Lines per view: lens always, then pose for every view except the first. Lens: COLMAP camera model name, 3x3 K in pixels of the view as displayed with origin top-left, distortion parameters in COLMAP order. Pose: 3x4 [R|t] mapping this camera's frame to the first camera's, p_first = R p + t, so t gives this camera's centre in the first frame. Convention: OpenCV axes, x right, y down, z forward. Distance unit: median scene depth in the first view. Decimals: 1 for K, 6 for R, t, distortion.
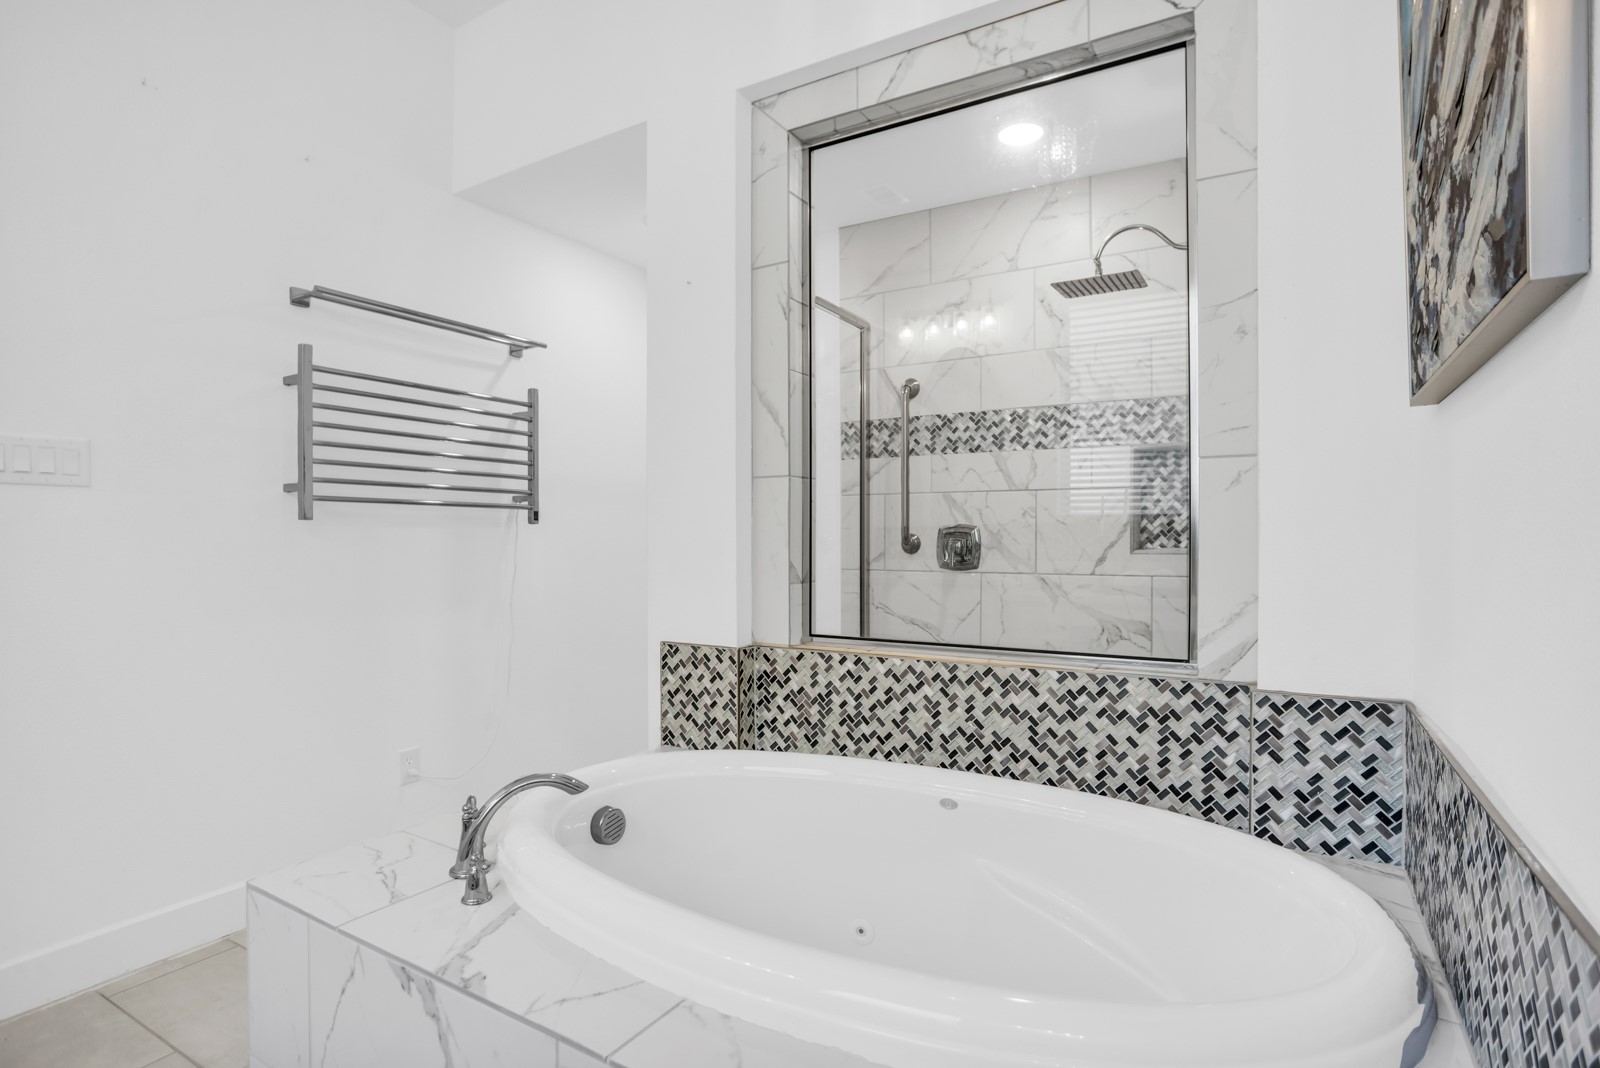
lens RADIAL K [[800.8, 0, 804.8], [0, 800.8, 549.8], [0, 0, 1]] dist [-0.101508, 0.069095]
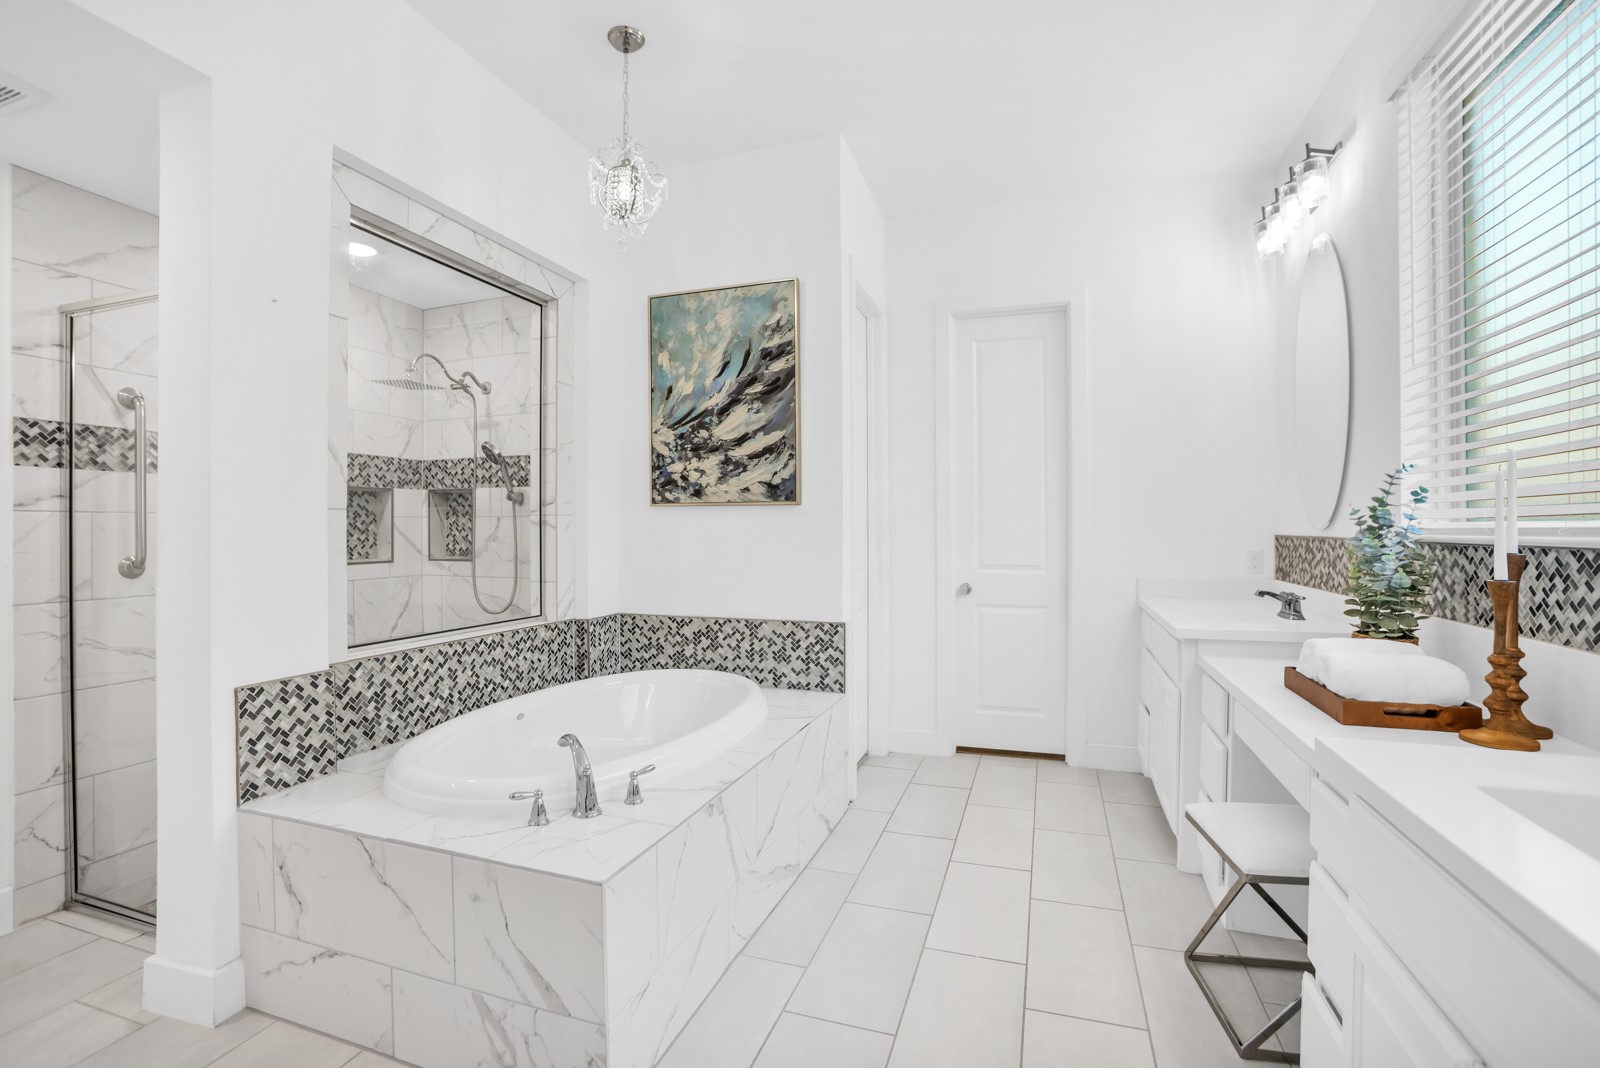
lens RADIAL K [[735.6, 0, 794.9], [0, 735.6, 529.4], [0, 0, 1]] dist [-0.052992, 0.000384]
pose [[-0.208239, 0.000655, 0.978078, -1.225012], [0.018611, 0.999821, 0.003293, -0.059371], [-0.977901, 0.018889, -0.208214, 0.627243]]
